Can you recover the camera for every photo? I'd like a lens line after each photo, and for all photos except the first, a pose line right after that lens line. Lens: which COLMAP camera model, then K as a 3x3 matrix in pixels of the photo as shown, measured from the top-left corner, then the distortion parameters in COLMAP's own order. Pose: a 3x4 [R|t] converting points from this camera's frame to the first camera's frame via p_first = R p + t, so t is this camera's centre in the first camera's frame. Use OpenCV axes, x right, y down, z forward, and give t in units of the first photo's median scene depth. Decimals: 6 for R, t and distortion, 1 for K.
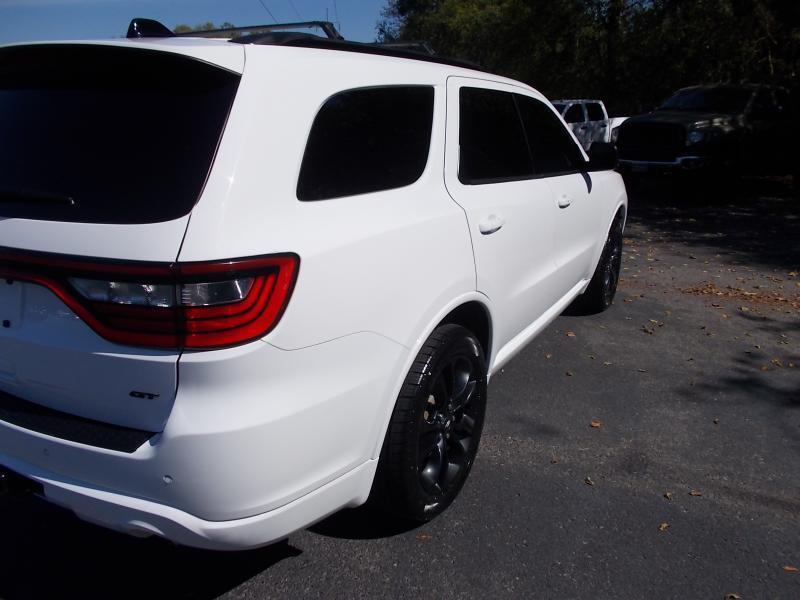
lens RADIAL K [[621.6, 0, 400.0], [0, 621.6, 300.0], [0, 0, 1]] dist [-0.006824, -0.001664]
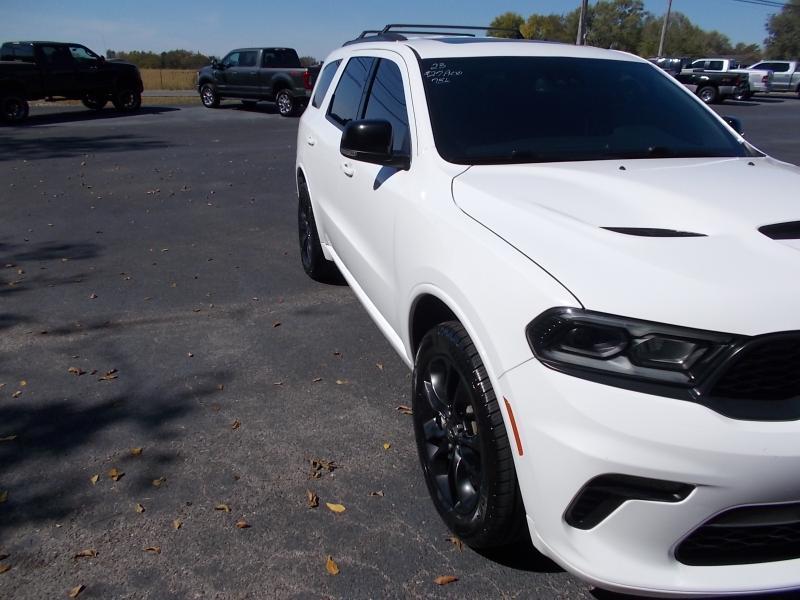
lens RADIAL K [[620.3, 0, 400.0], [0, 620.3, 300.0], [0, 0, 1]] dist [-0.001486, -0.004331]
pose [[-0.685242, 0.239629, -0.687765, 0.957316], [-0.227072, 0.826962, 0.514366, -0.523314], [0.692012, 0.508638, -0.512256, 1.714516]]
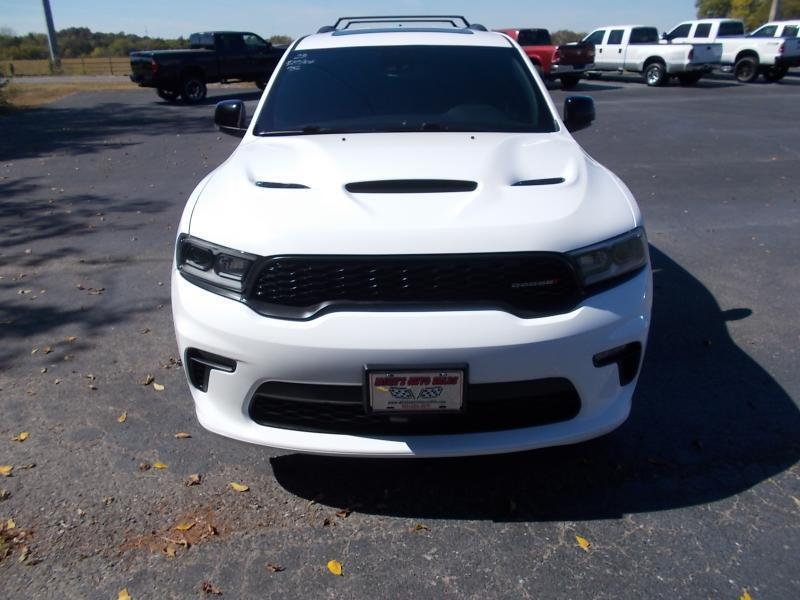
lens RADIAL K [[621.6, 0, 400.0], [0, 621.6, 300.0], [0, 0, 1]] dist [-0.006824, -0.001664]
pose [[-0.864681, 0.194551, -0.463117, 0.677829], [-0.137250, 0.795368, 0.590384, -0.676562], [0.483208, 0.574056, -0.661037, 2.161050]]
